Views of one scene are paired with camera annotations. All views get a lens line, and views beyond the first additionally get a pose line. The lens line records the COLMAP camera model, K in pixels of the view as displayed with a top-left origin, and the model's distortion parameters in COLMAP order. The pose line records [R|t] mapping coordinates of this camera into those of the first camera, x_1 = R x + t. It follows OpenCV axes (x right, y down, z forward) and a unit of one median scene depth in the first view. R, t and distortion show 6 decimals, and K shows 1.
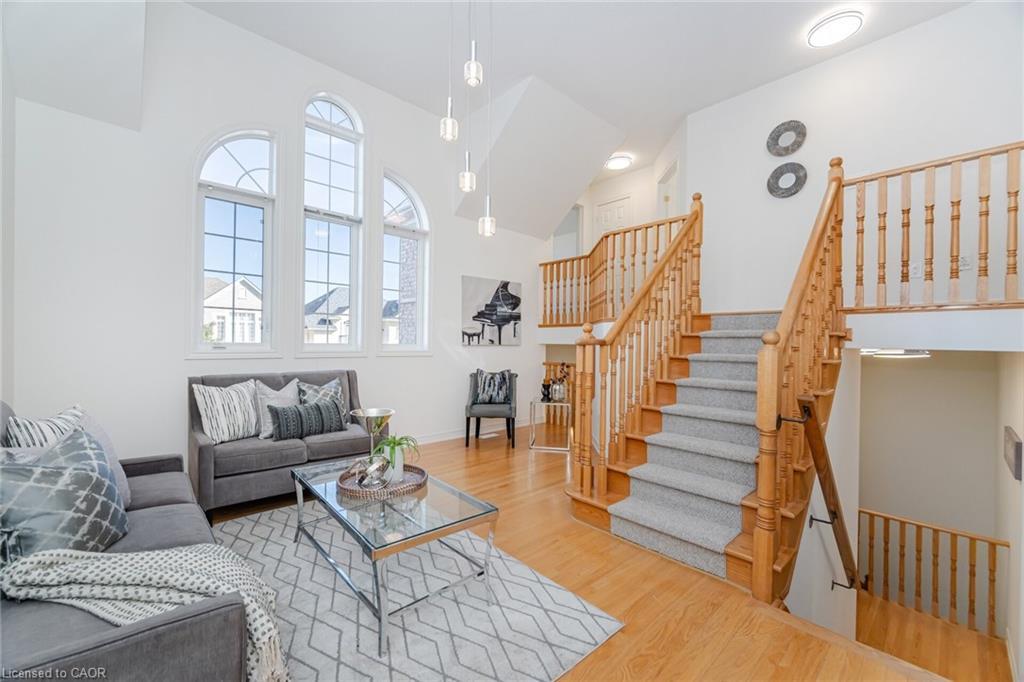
lens RADIAL K [[410.1, 0, 510.4], [0, 410.1, 336.3], [0, 0, 1]] dist [0.000484, -0.000329]
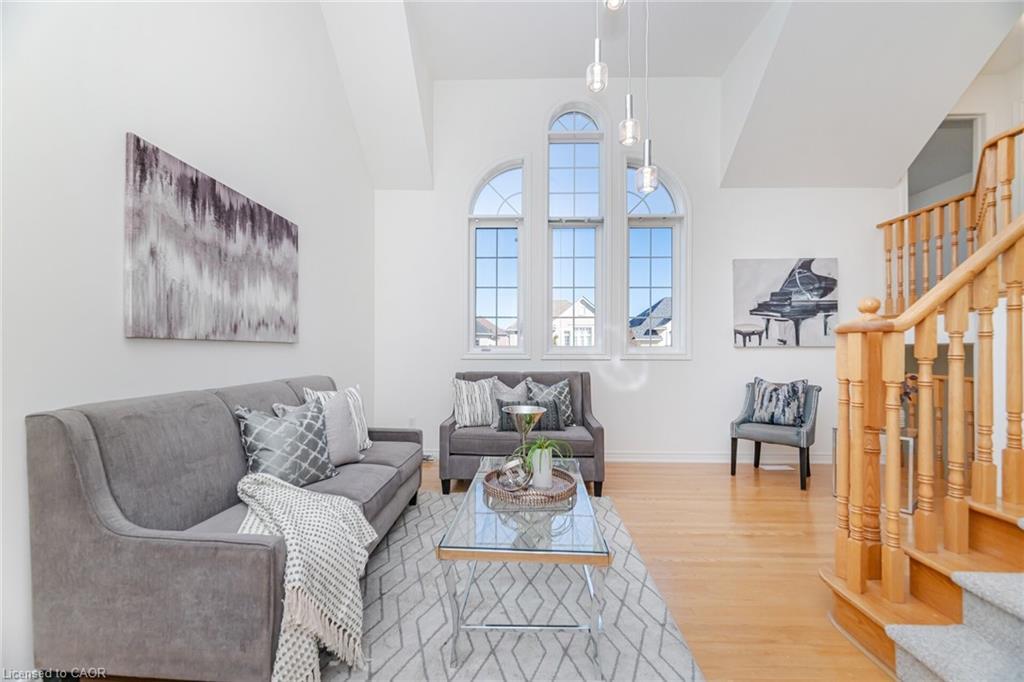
lens RADIAL K [[412.1, 0, 509.5], [0, 412.1, 342.9], [0, 0, 1]] dist [-0.000523, -0.000341]
pose [[0.713920, -0.025375, -0.699767, 0.139068], [0.018799, 0.999678, -0.017071, 0.020509], [0.699975, -0.000967, 0.714167, 0.131106]]
